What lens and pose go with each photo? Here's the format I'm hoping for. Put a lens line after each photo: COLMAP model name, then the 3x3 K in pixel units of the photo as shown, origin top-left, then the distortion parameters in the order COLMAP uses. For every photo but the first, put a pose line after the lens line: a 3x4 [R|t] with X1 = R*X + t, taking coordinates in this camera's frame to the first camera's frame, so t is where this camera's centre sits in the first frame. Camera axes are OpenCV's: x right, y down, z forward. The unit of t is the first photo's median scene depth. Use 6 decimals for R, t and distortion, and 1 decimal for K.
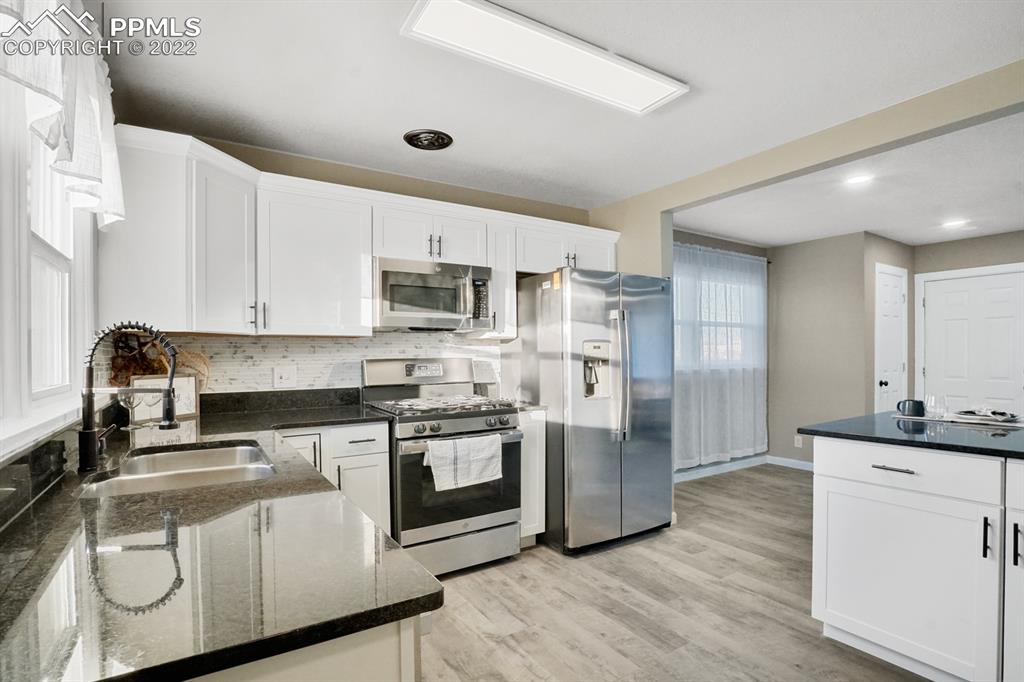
lens RADIAL K [[512.2, 0, 515.2], [0, 512.2, 349.9], [0, 0, 1]] dist [-0.028514, 0.000665]
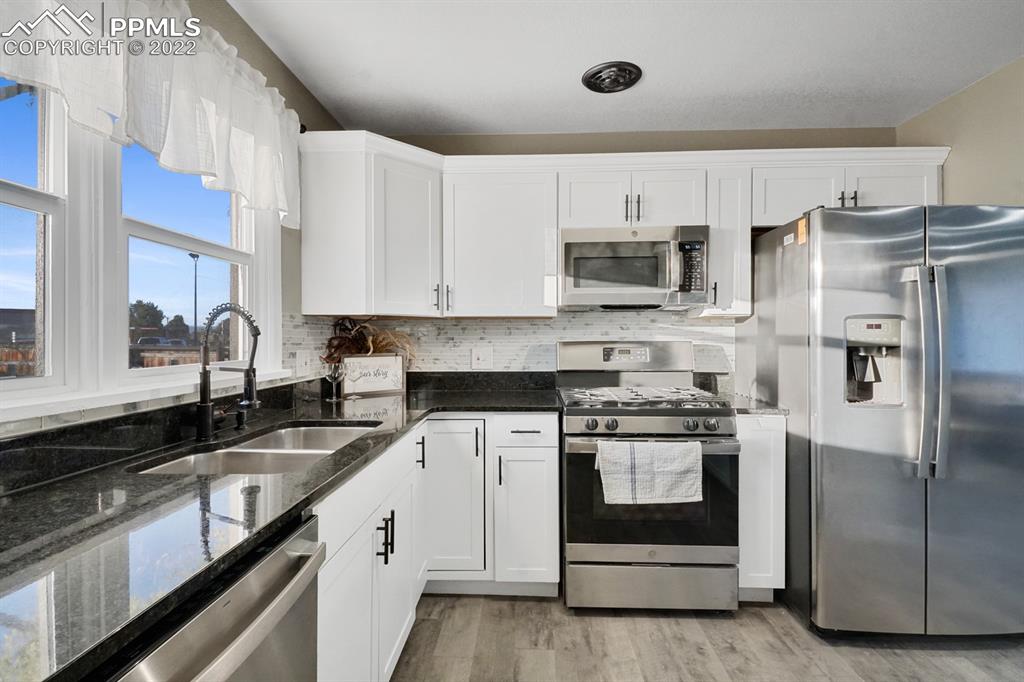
lens RADIAL K [[490.2, 0, 512.5], [0, 490.2, 334.5], [0, 0, 1]] dist [0.048143, -0.026266]
pose [[0.818097, 0.001707, -0.575078, 0.155385], [0.000668, 0.999992, 0.003920, 0.001826], [0.575080, -0.003591, 0.818089, 0.230346]]
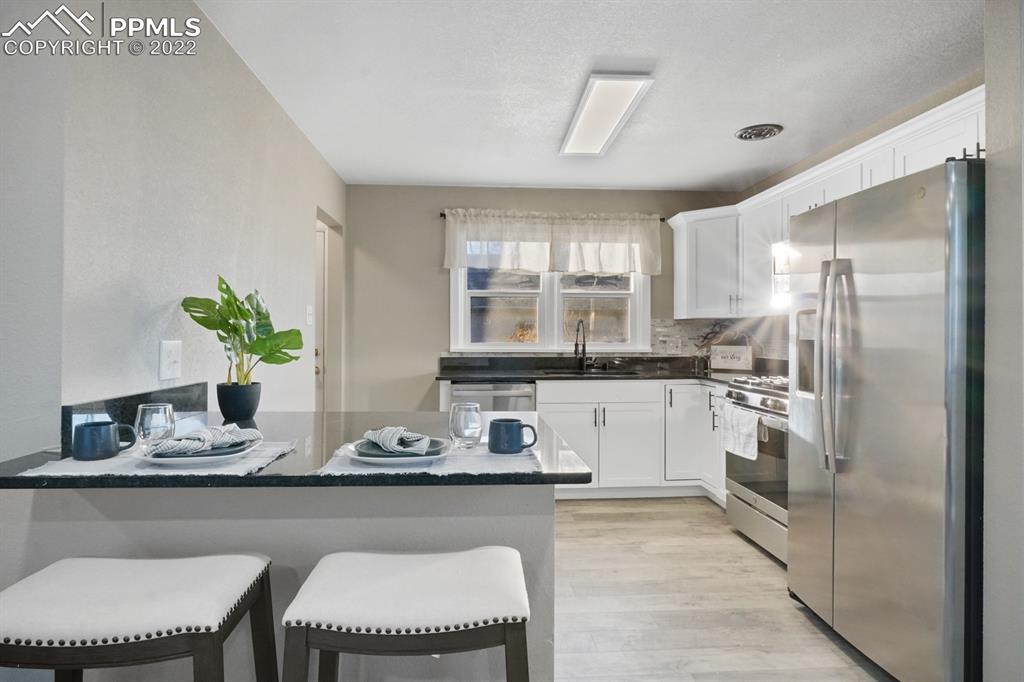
lens RADIAL K [[569.5, 0, 514.0], [0, 569.5, 332.0], [0, 0, 1]] dist [0.002510, 0.000960]
pose [[-0.475734, 0.001586, -0.879588, 1.015166], [0.002543, 0.999997, 0.000428, 0.006085], [0.879586, -0.002033, -0.475736, 1.004536]]
